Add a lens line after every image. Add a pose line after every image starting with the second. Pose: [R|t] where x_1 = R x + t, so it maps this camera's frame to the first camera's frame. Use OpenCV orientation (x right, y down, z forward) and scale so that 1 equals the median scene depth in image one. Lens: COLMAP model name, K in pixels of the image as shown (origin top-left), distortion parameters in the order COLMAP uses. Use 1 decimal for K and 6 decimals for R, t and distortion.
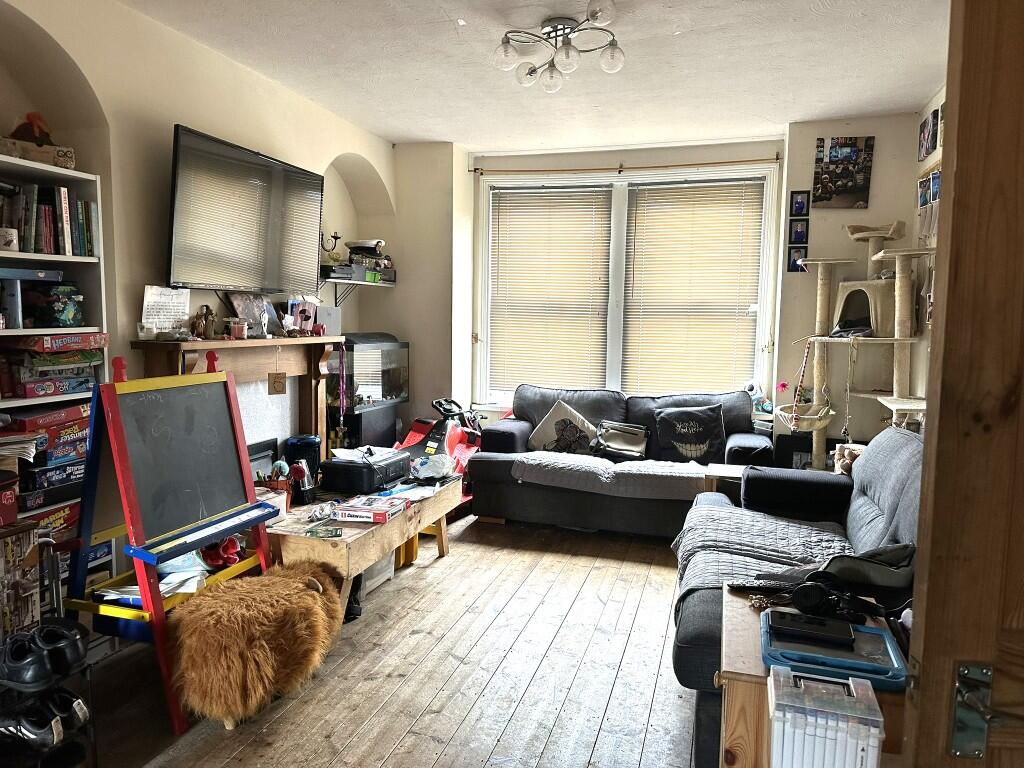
lens RADIAL K [[721.3, 0, 502.9], [0, 721.3, 384.6], [0, 0, 1]] dist [0.017213, -0.032942]
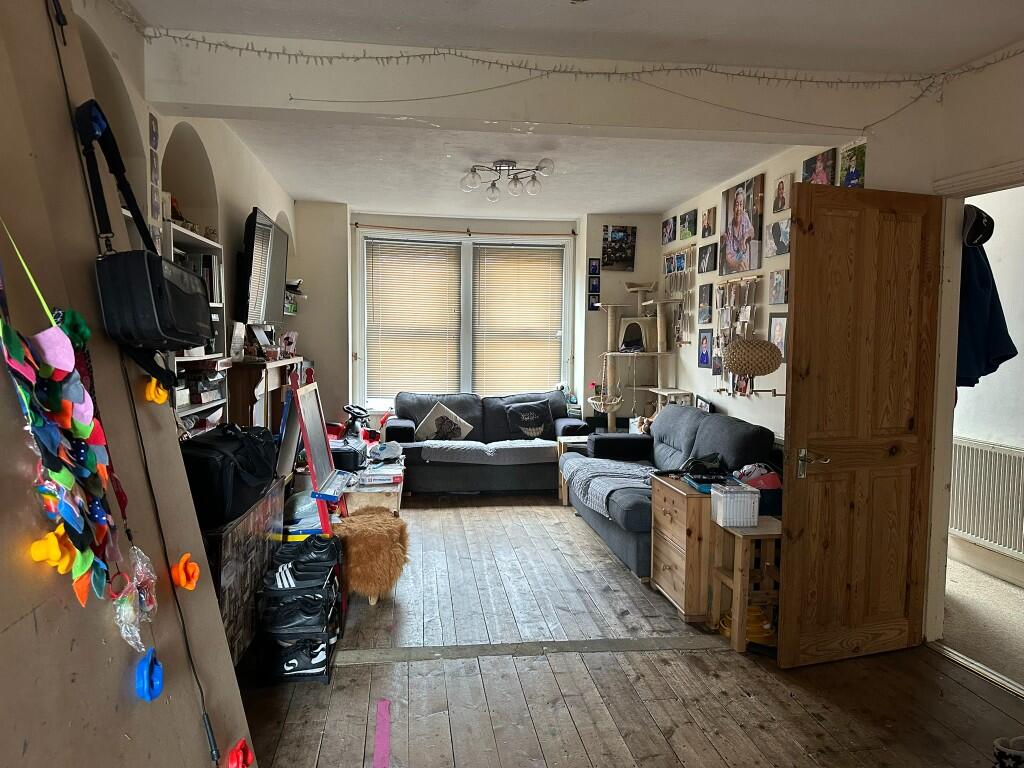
lens RADIAL K [[721.3, 0, 512.6], [0, 721.3, 385.7], [0, 0, 1]] dist [0.017213, -0.032942]
pose [[0.903459, -0.034057, 0.427320, -0.414112], [0.043102, 0.999004, -0.011509, 0.014712], [-0.426502, 0.028816, 0.904027, -0.310025]]
